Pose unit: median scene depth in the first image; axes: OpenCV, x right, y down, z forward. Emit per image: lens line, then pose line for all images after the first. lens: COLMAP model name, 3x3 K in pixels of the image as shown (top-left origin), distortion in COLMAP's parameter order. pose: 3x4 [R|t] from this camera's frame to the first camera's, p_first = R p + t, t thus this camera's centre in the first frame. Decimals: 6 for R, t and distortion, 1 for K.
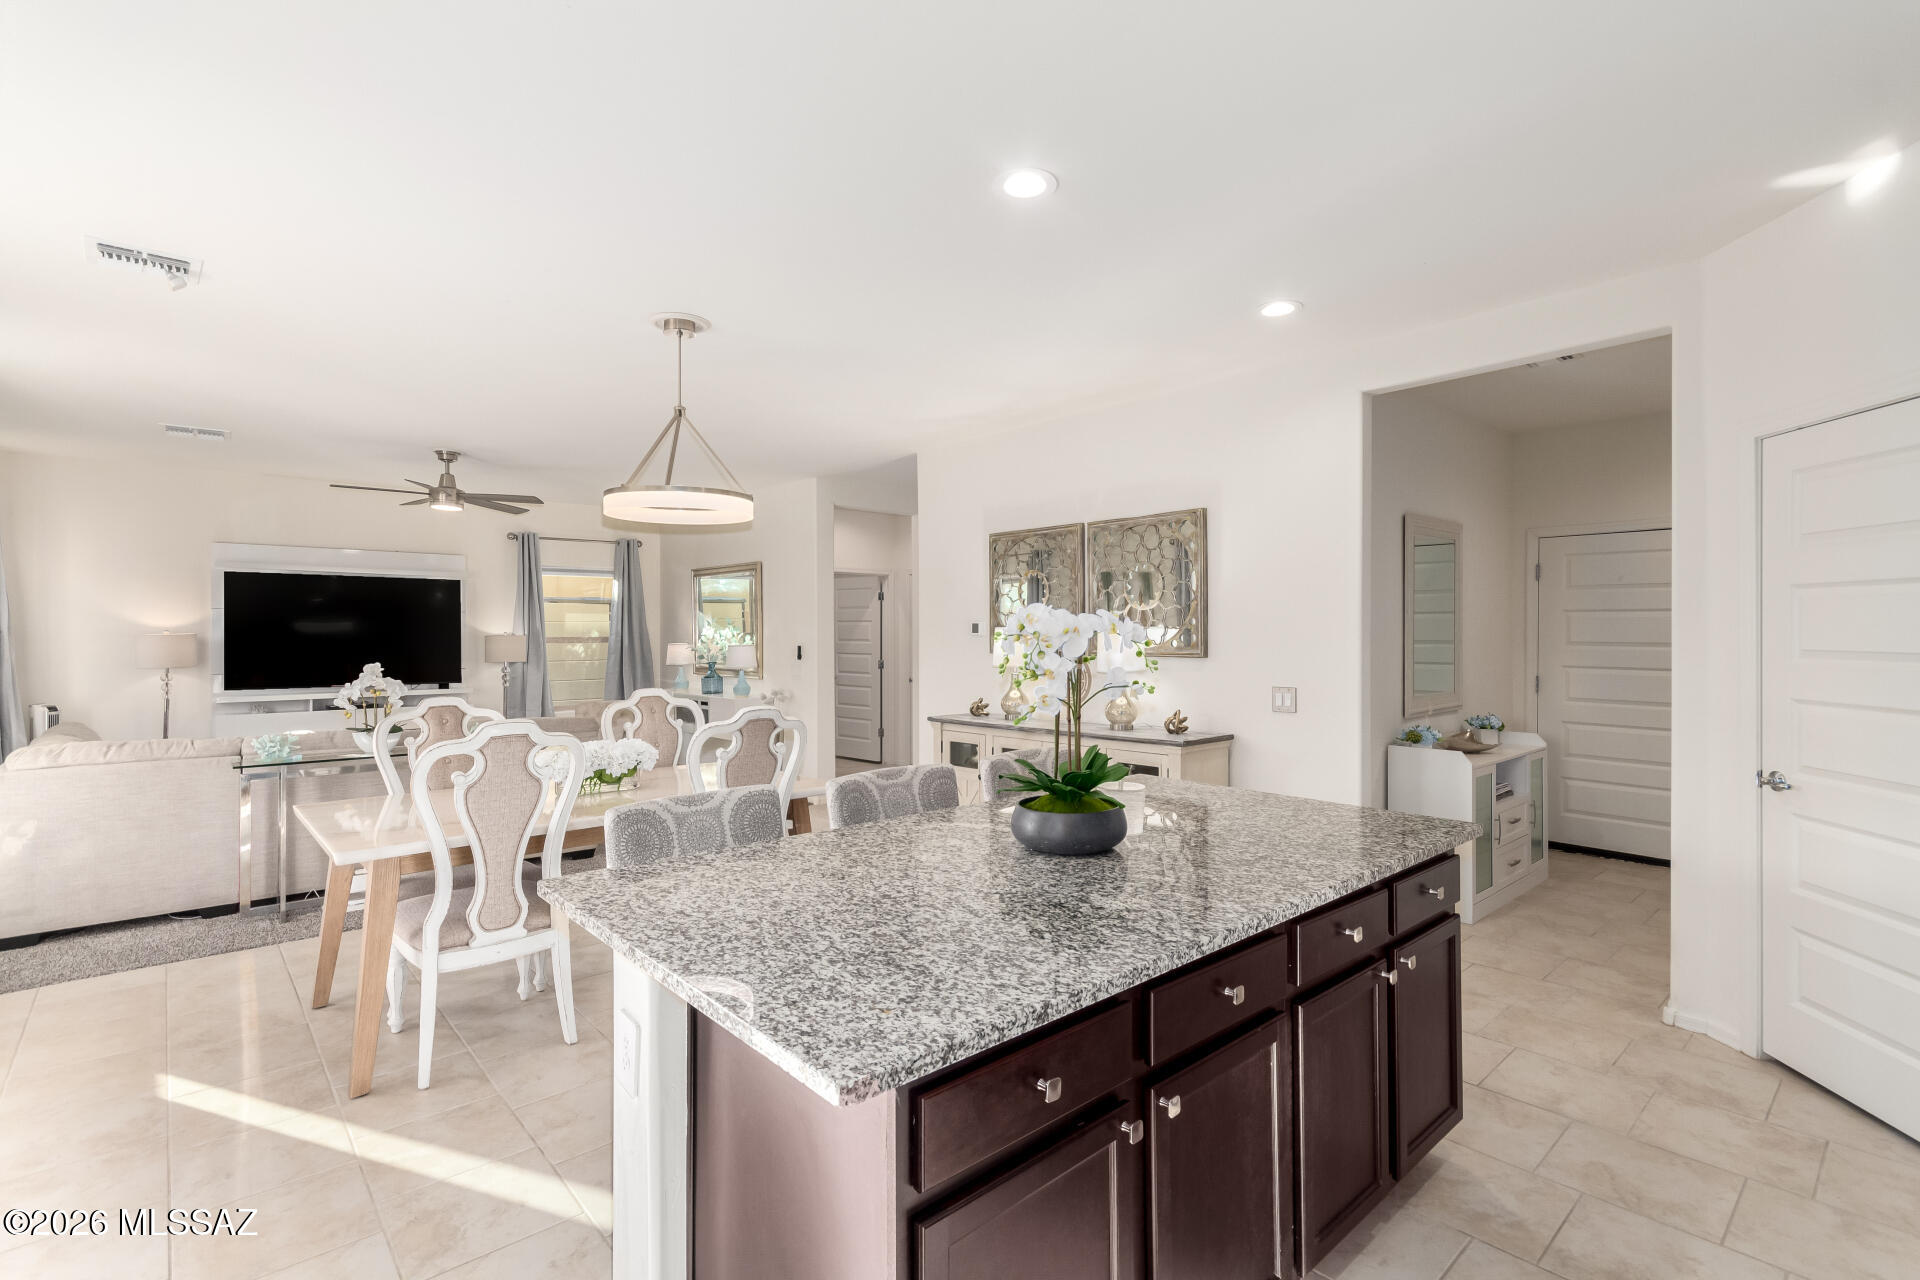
lens RADIAL K [[892.3, 0, 938.4], [0, 892.3, 613.3], [0, 0, 1]] dist [0.006259, -0.001326]
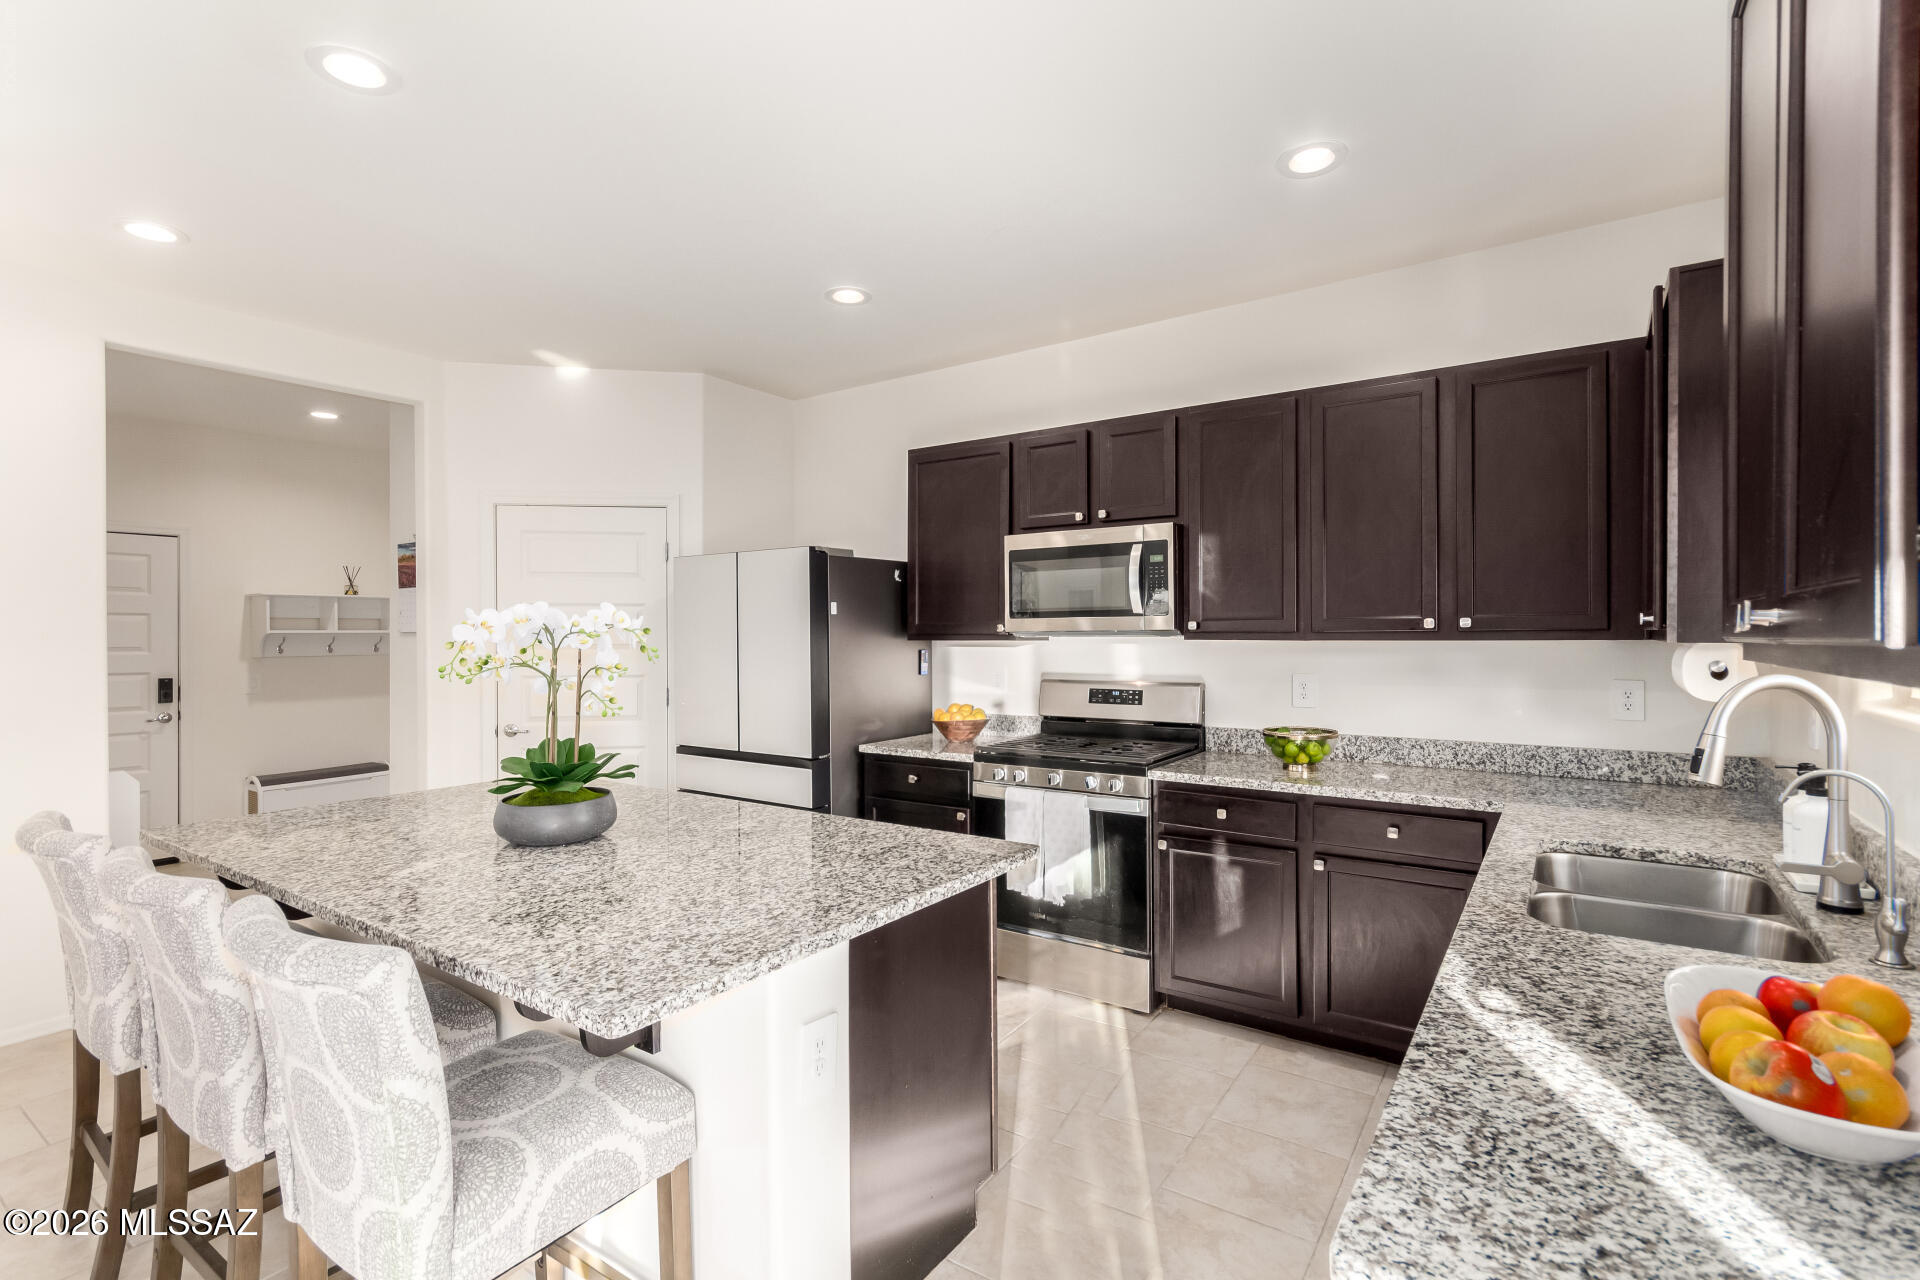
lens RADIAL K [[892.3, 0, 973.2], [0, 892.3, 635.4], [0, 0, 1]] dist [0.006259, -0.001326]
pose [[-0.256475, 0.000577, 0.966551, -1.146391], [-0.013922, 0.999894, -0.004291, 0.028657], [-0.966451, -0.014557, -0.256440, 0.937797]]
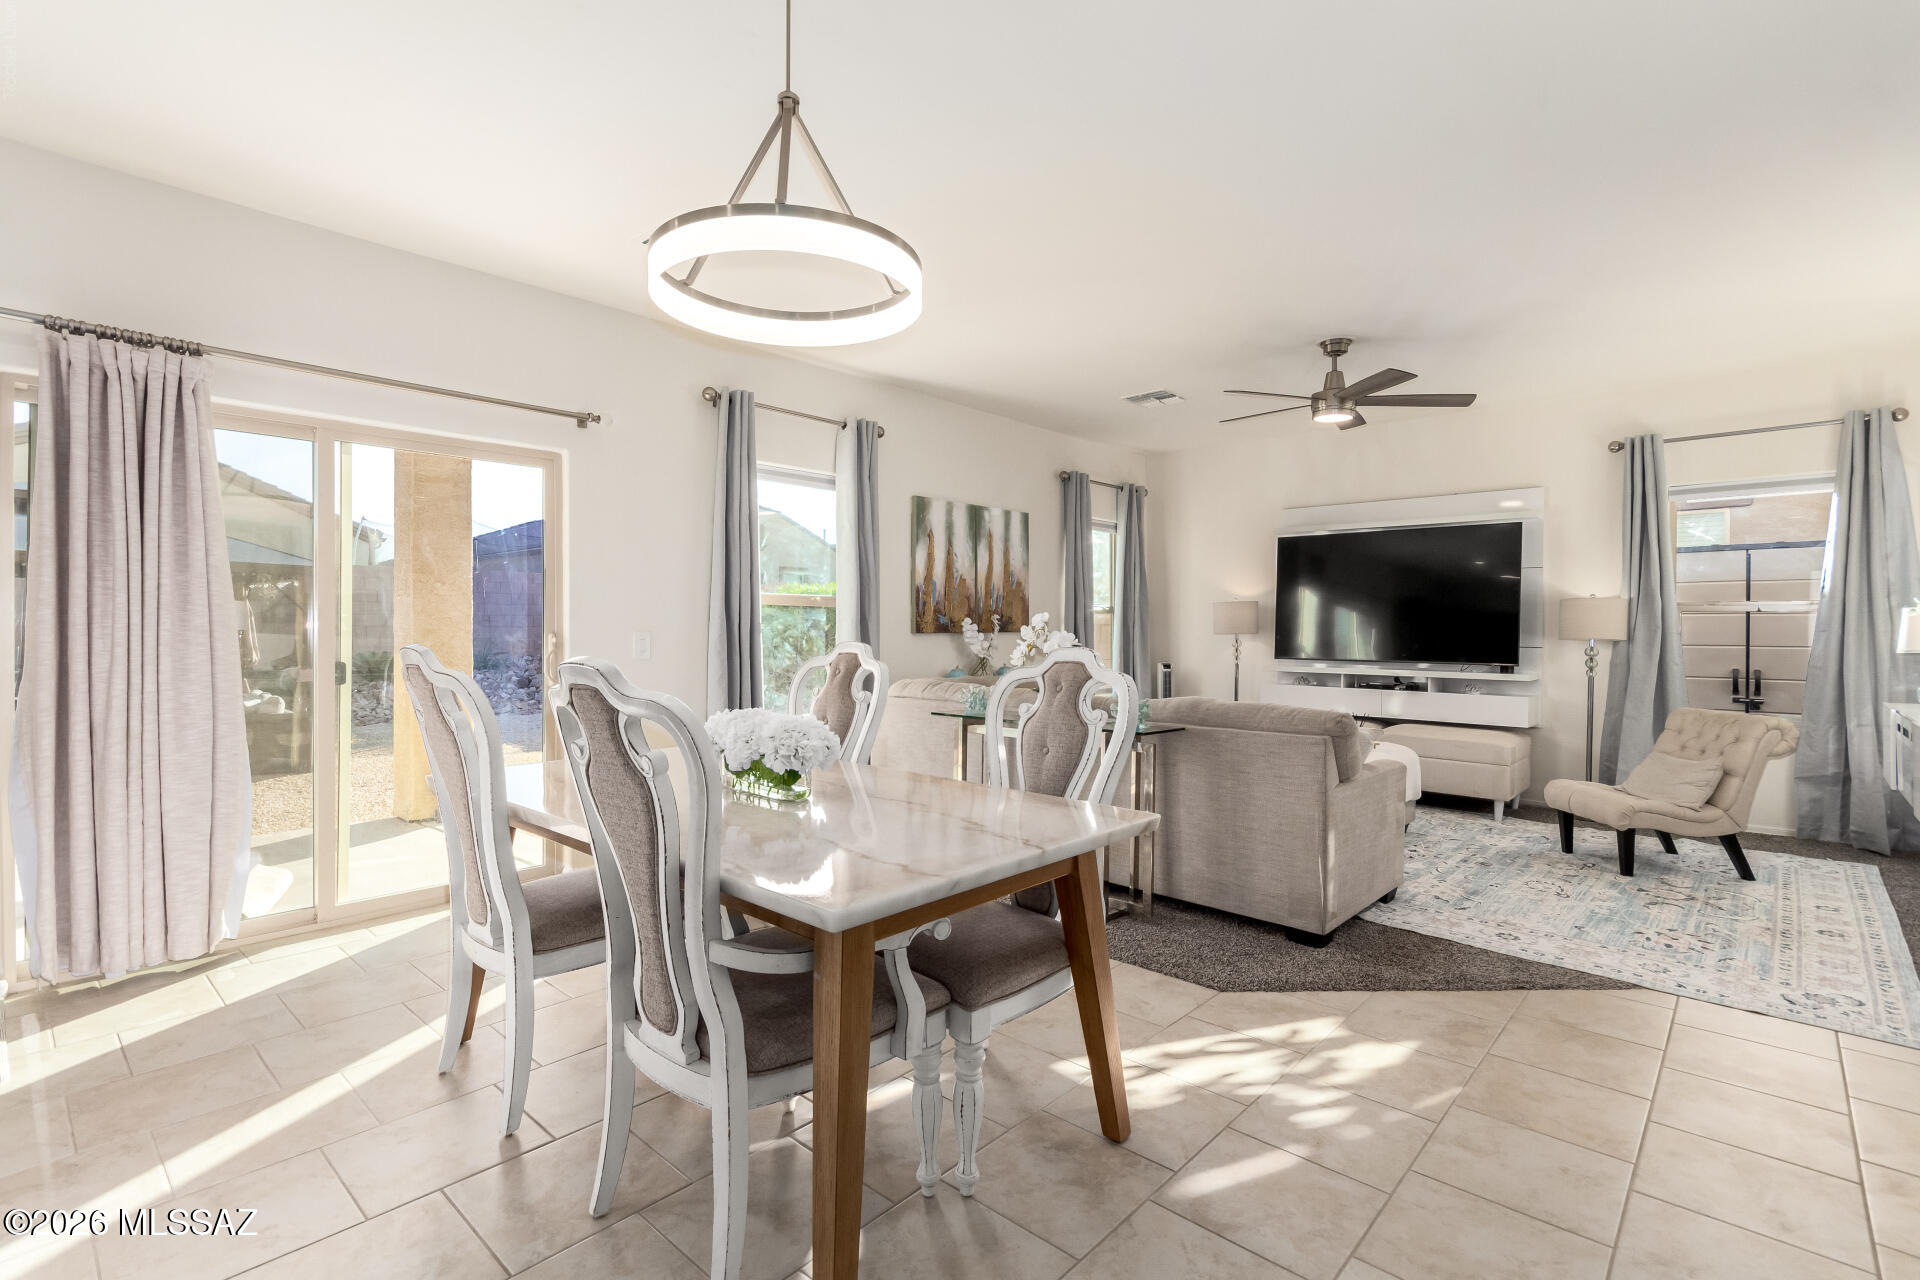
lens RADIAL K [[906.0, 0, 969.3], [0, 906.0, 634.3], [0, 0, 1]] dist [0.000251, -0.000195]
pose [[0.141109, 0.010043, -0.989943, 0.531986], [0.015155, 0.999809, 0.012304, 0.164254], [0.989878, -0.016739, 0.140930, 2.043765]]
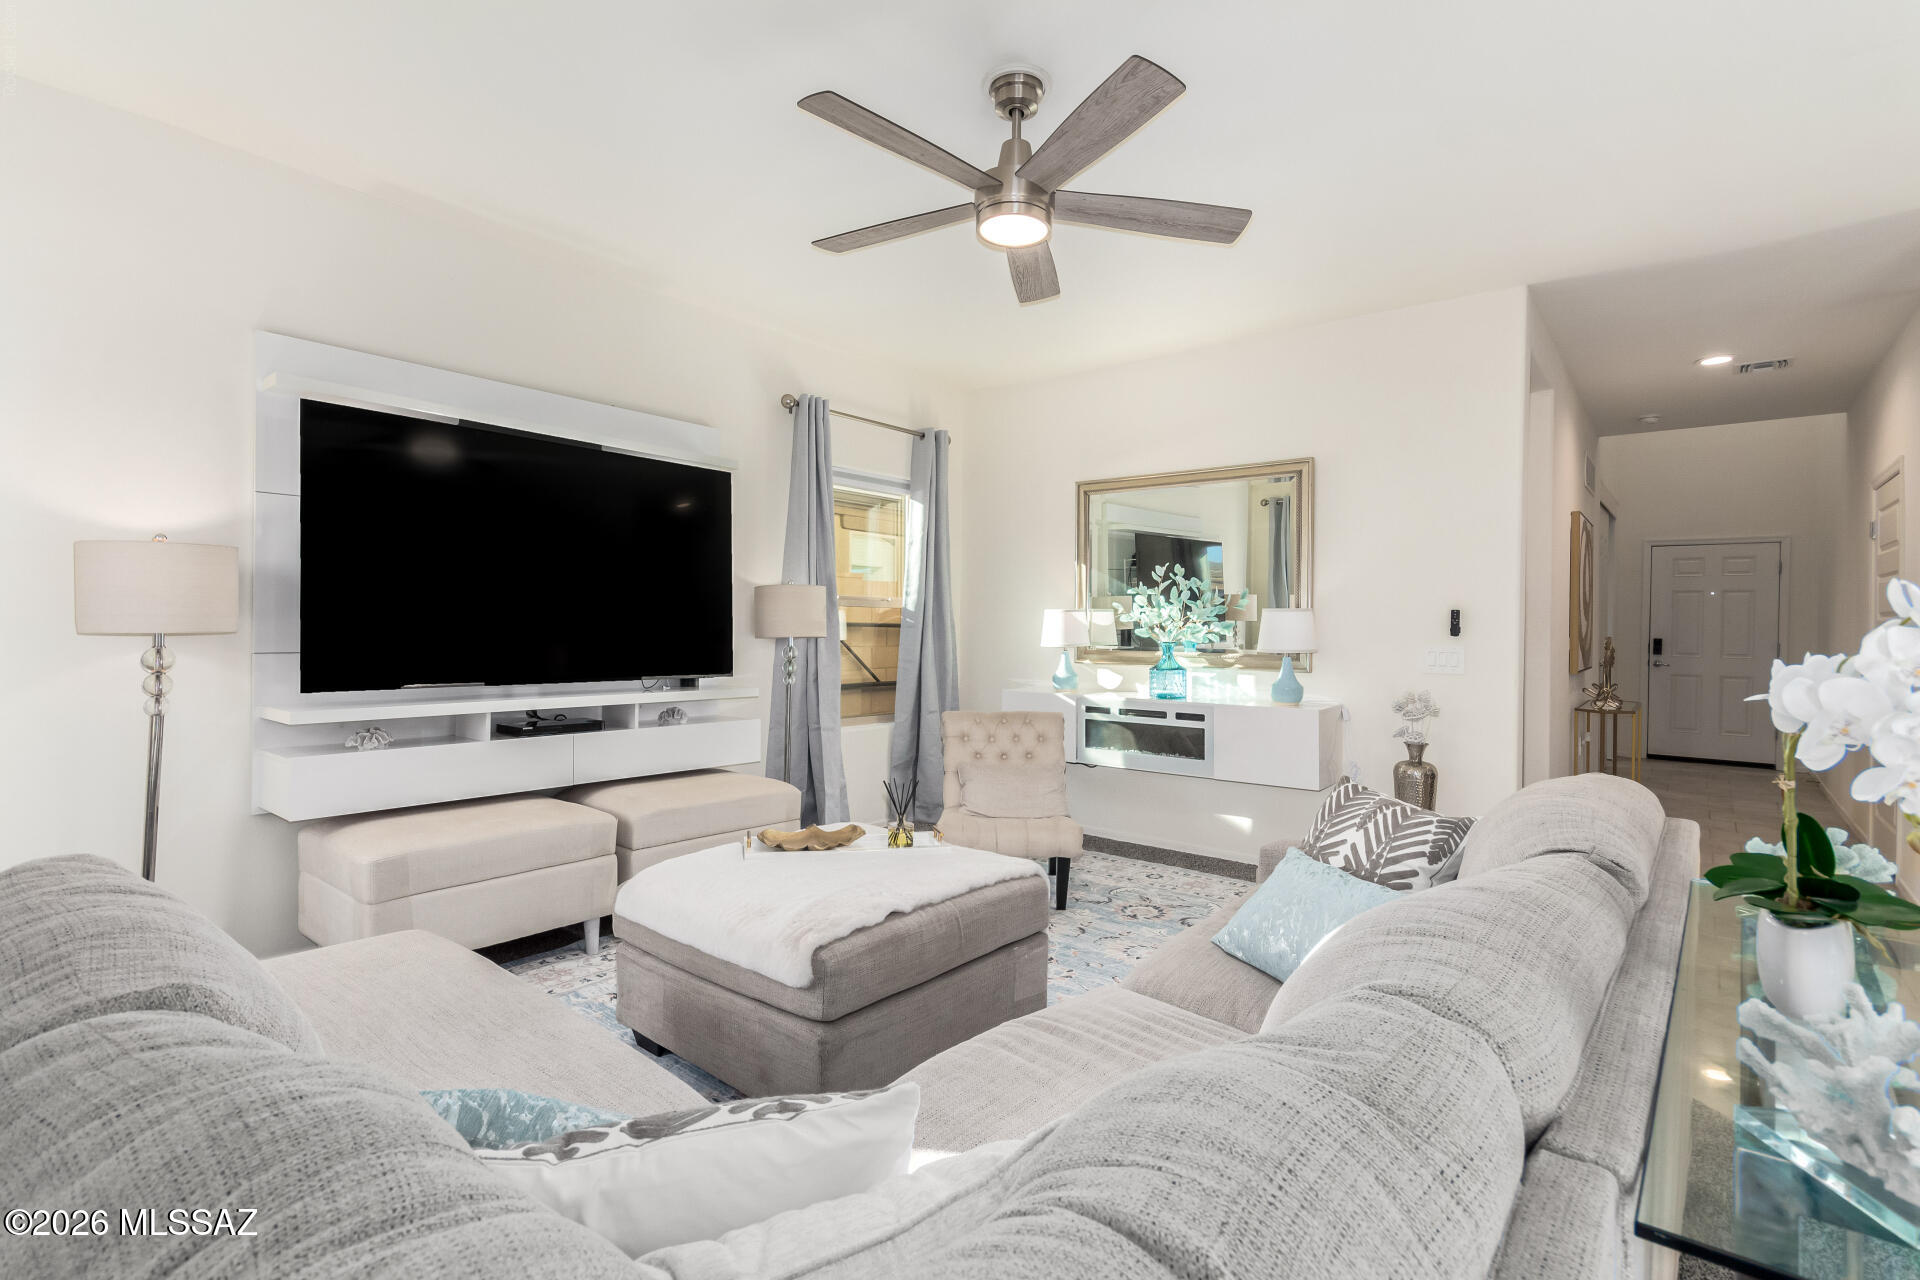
lens RADIAL K [[892.3, 0, 955.8], [0, 892.3, 628.1], [0, 0, 1]] dist [0.006259, -0.001326]
pose [[0.984950, 0.012913, 0.172357, -2.216594], [-0.016868, 0.999626, 0.021502, 0.167394], [-0.172015, -0.024086, 0.984800, 2.117808]]
